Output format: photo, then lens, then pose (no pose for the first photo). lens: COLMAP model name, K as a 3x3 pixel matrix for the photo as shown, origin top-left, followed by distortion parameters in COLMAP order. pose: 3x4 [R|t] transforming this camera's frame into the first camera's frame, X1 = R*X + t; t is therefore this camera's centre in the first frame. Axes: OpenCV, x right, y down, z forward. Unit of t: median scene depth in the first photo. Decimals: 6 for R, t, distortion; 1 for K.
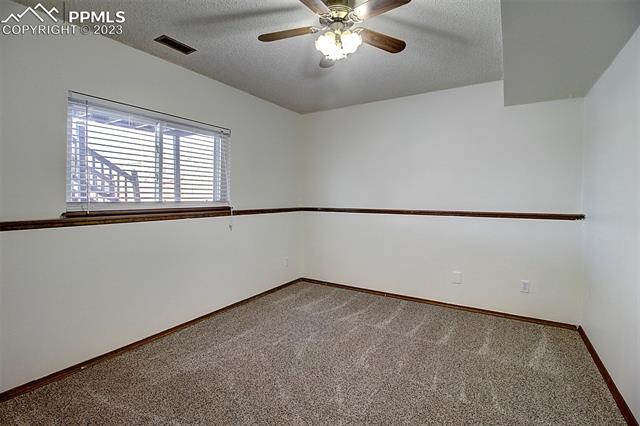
lens RADIAL K [[295.2, 0, 319.5], [0, 295.2, 215.5], [0, 0, 1]] dist [-0.012736, -0.002525]
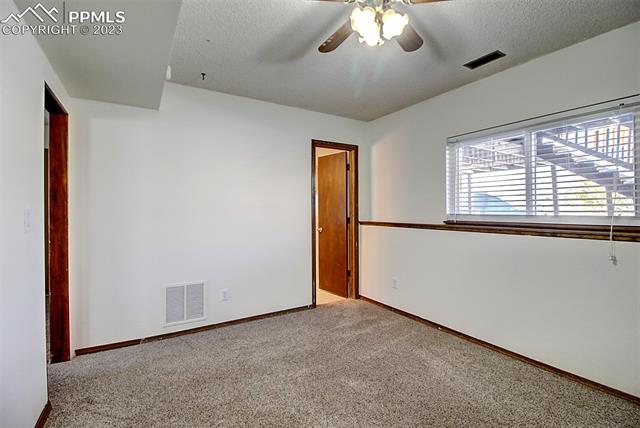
lens RADIAL K [[295.2, 0, 320.9], [0, 295.2, 209.4], [0, 0, 1]] dist [-0.012736, -0.002525]
pose [[-0.443732, -0.005351, -0.896143, 0.573421], [-0.055055, 0.998256, 0.021300, -0.050366], [0.894467, 0.058789, -0.443253, 0.843211]]
